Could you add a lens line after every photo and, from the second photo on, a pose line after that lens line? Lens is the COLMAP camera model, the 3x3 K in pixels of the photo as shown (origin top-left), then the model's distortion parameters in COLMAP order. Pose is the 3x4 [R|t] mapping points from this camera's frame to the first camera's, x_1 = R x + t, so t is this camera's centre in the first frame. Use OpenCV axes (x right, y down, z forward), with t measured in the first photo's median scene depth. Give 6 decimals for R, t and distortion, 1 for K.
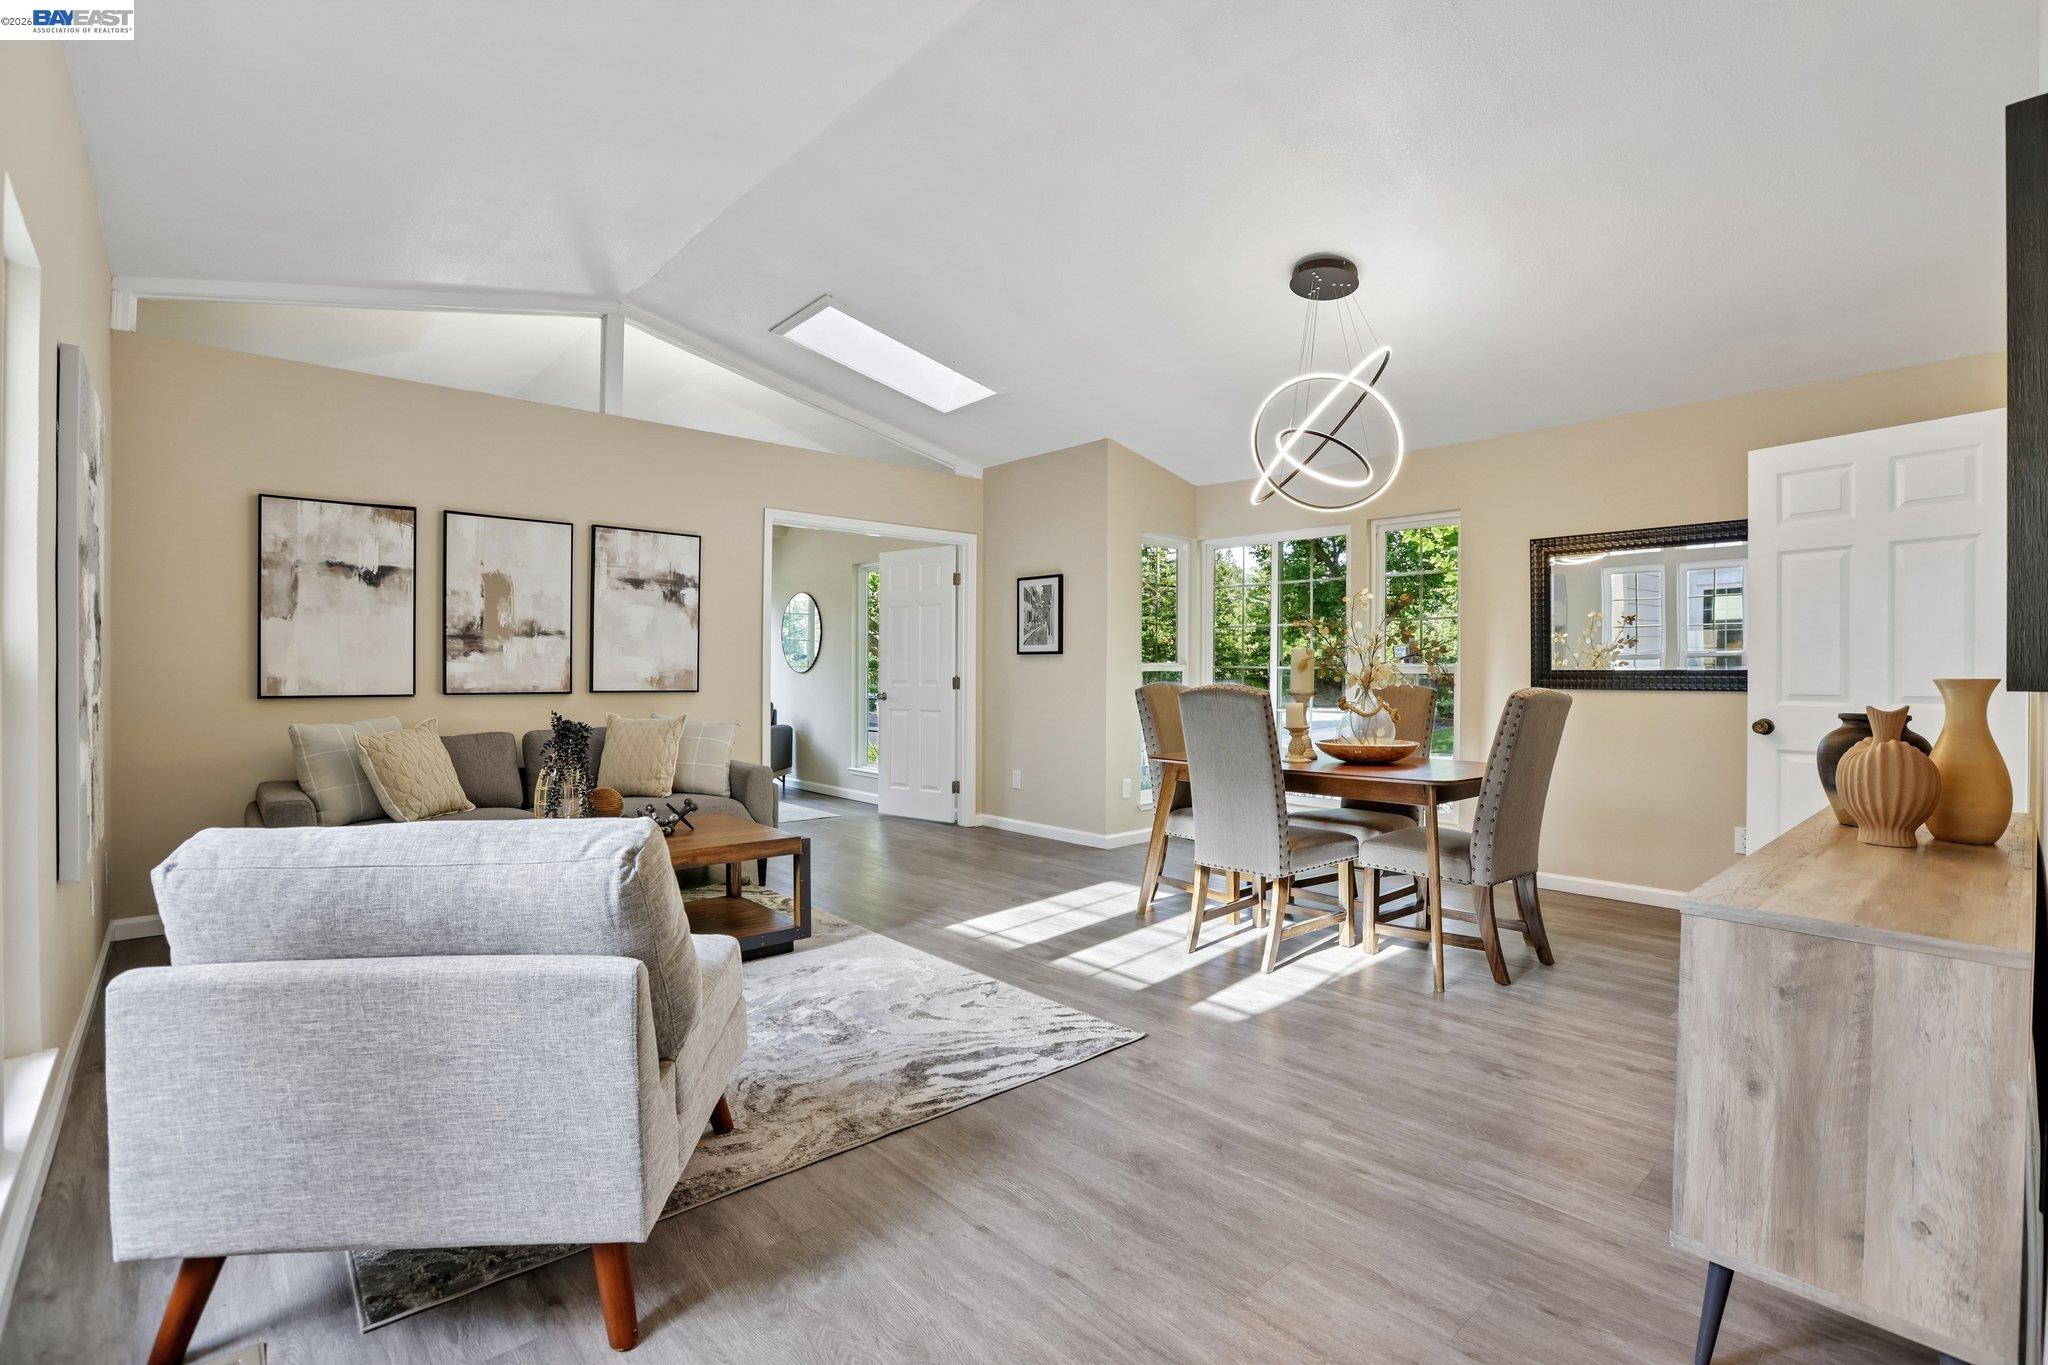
lens RADIAL K [[939.0, 0, 1030.9], [0, 939.0, 677.2], [0, 0, 1]] dist [-0.052516, 0.016151]
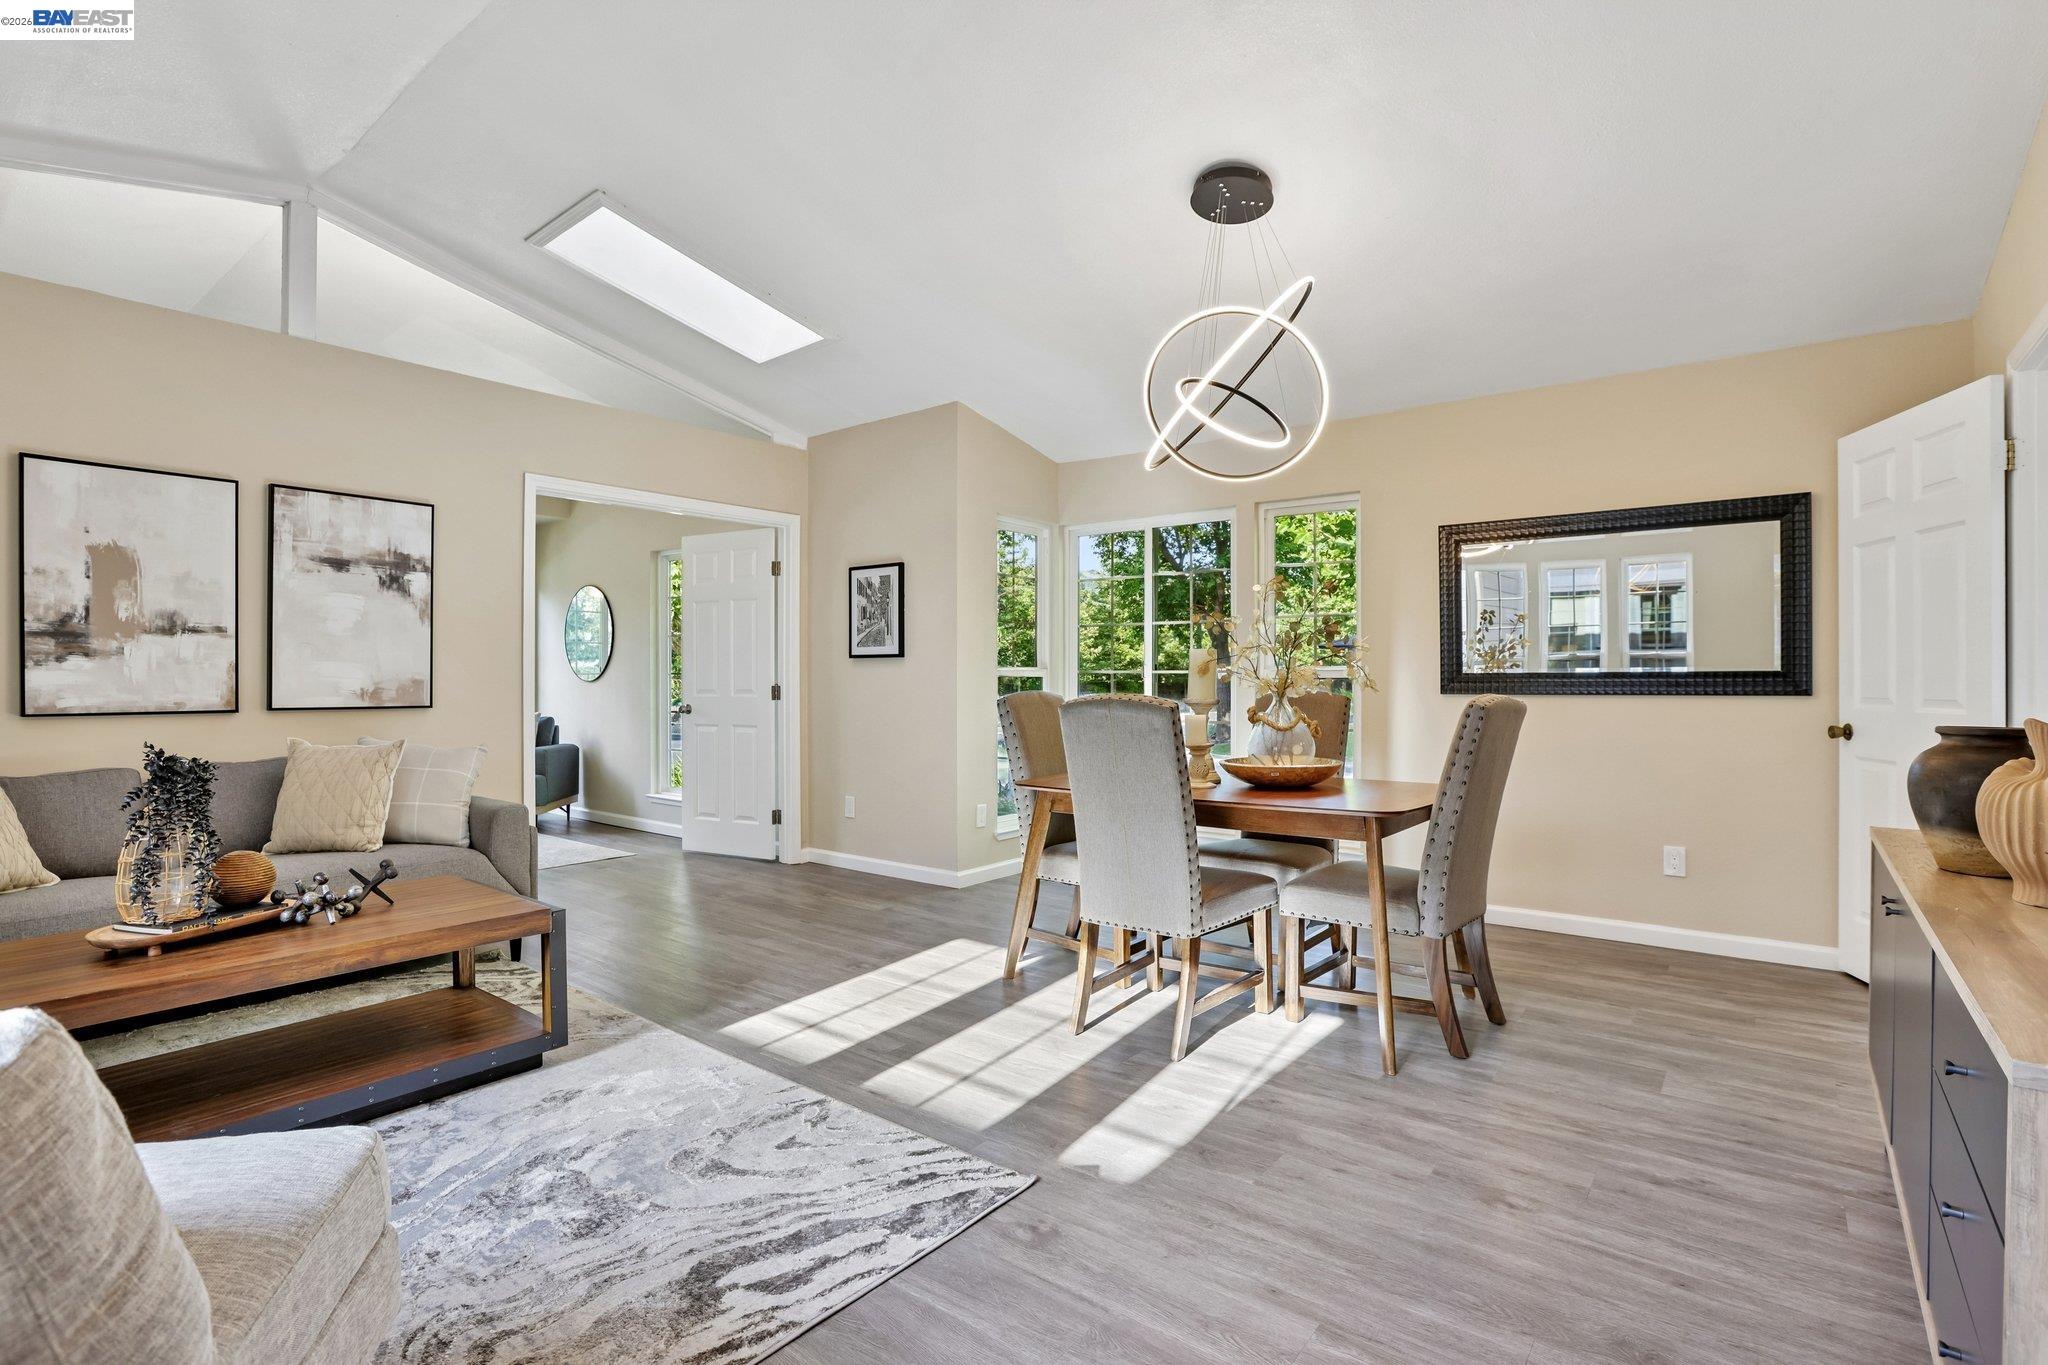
lens RADIAL K [[1008.7, 0, 1034.2], [0, 1008.7, 680.6], [0, 0, 1]] dist [-0.046389, 0.018127]
pose [[0.986078, -0.006634, 0.166149, -0.002873], [0.007119, 0.999972, -0.002323, -0.001179], [-0.166129, 0.003473, 0.986098, 0.139911]]
